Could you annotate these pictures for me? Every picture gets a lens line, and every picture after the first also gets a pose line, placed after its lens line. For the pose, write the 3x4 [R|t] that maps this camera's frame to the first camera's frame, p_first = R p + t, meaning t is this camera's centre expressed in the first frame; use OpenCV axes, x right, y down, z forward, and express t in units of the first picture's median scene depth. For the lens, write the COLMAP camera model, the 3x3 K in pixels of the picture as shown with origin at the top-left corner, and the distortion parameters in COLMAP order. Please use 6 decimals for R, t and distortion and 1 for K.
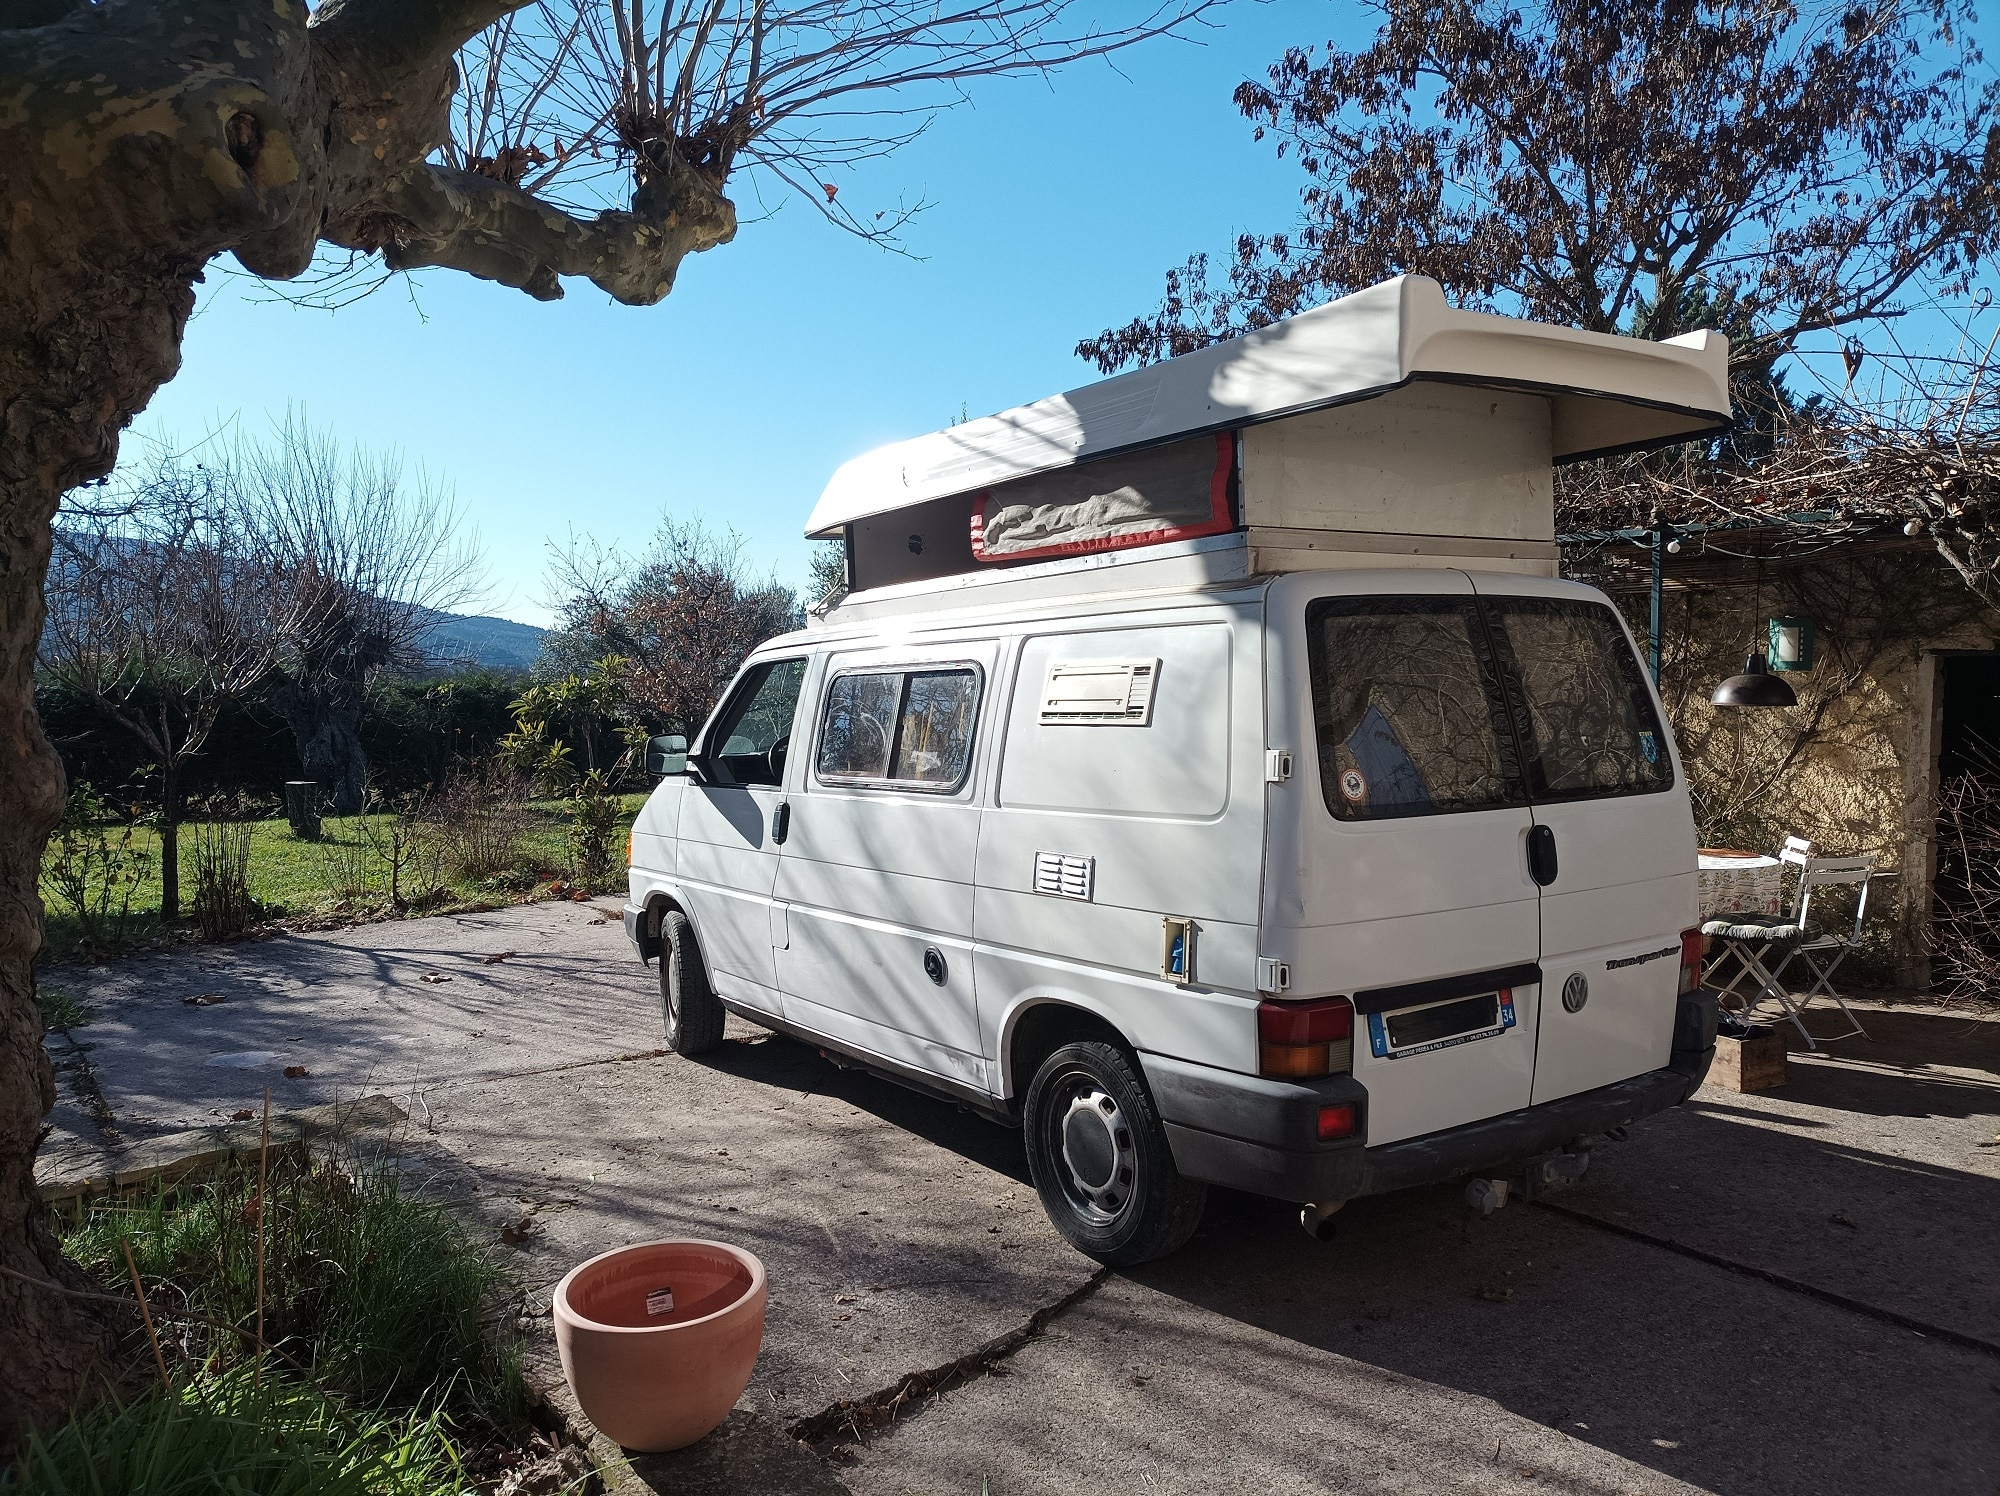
lens RADIAL K [[1510.6, 0, 1000.0], [0, 1510.6, 748.0], [0, 0, 1]] dist [-0.048214, -0.001784]
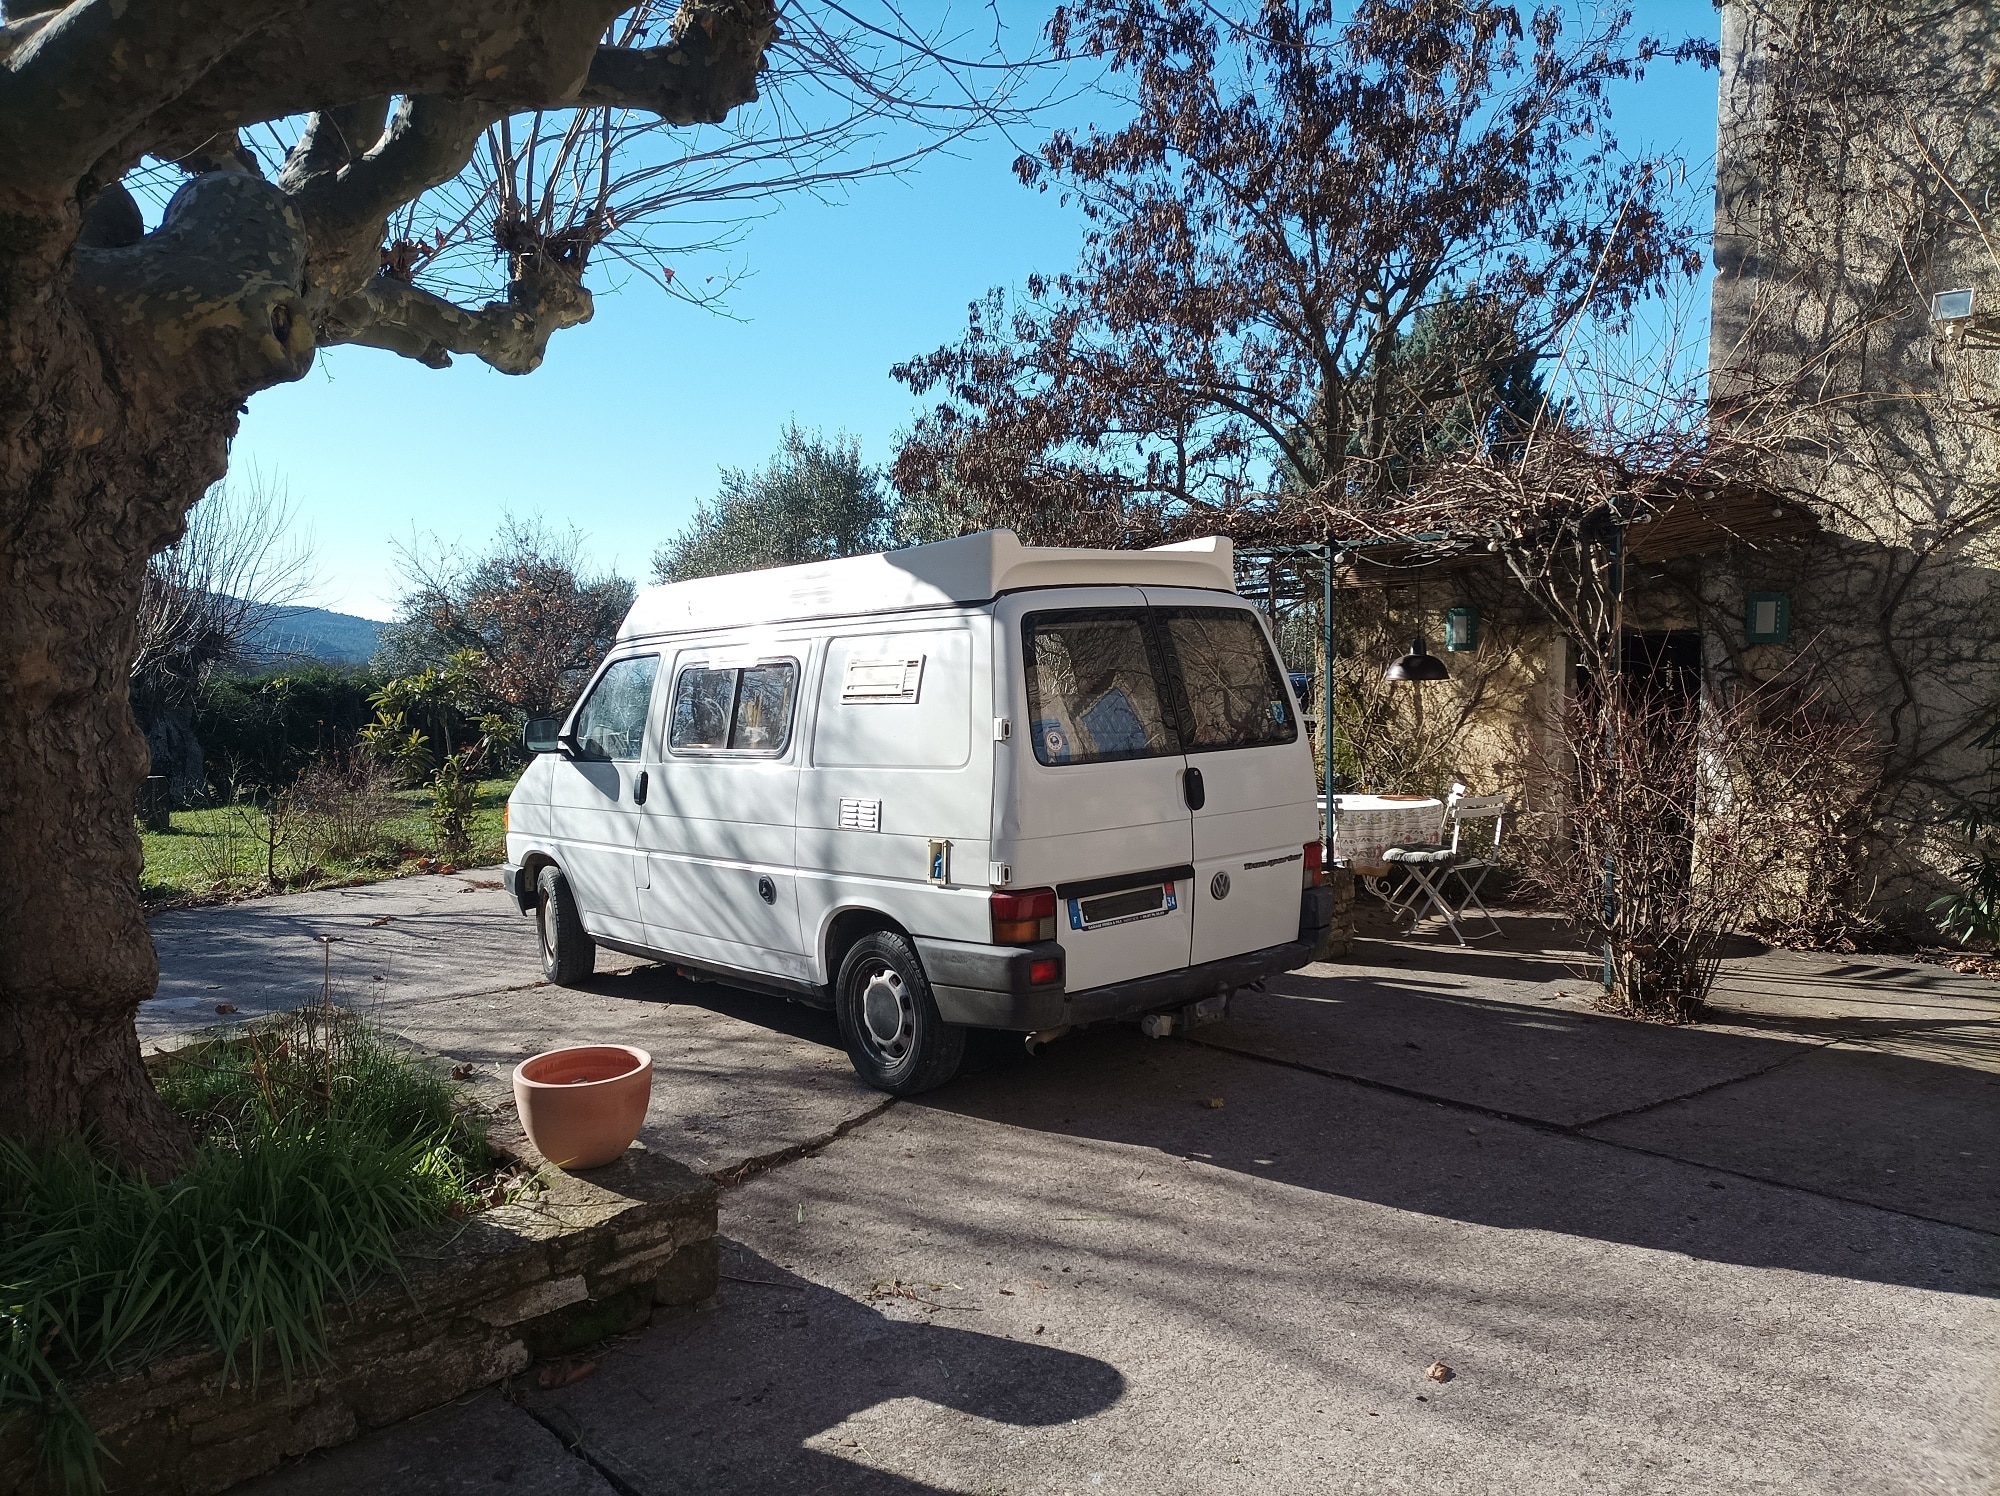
lens RADIAL K [[1489.8, 0, 1000.0], [0, 1489.8, 748.0], [0, 0, 1]] dist [0.026428, -0.041330]
pose [[0.994322, -0.021230, 0.104279, 0.022990], [0.020036, 0.999721, 0.012488, 0.008149], [-0.104515, -0.010328, 0.994470, -0.275390]]
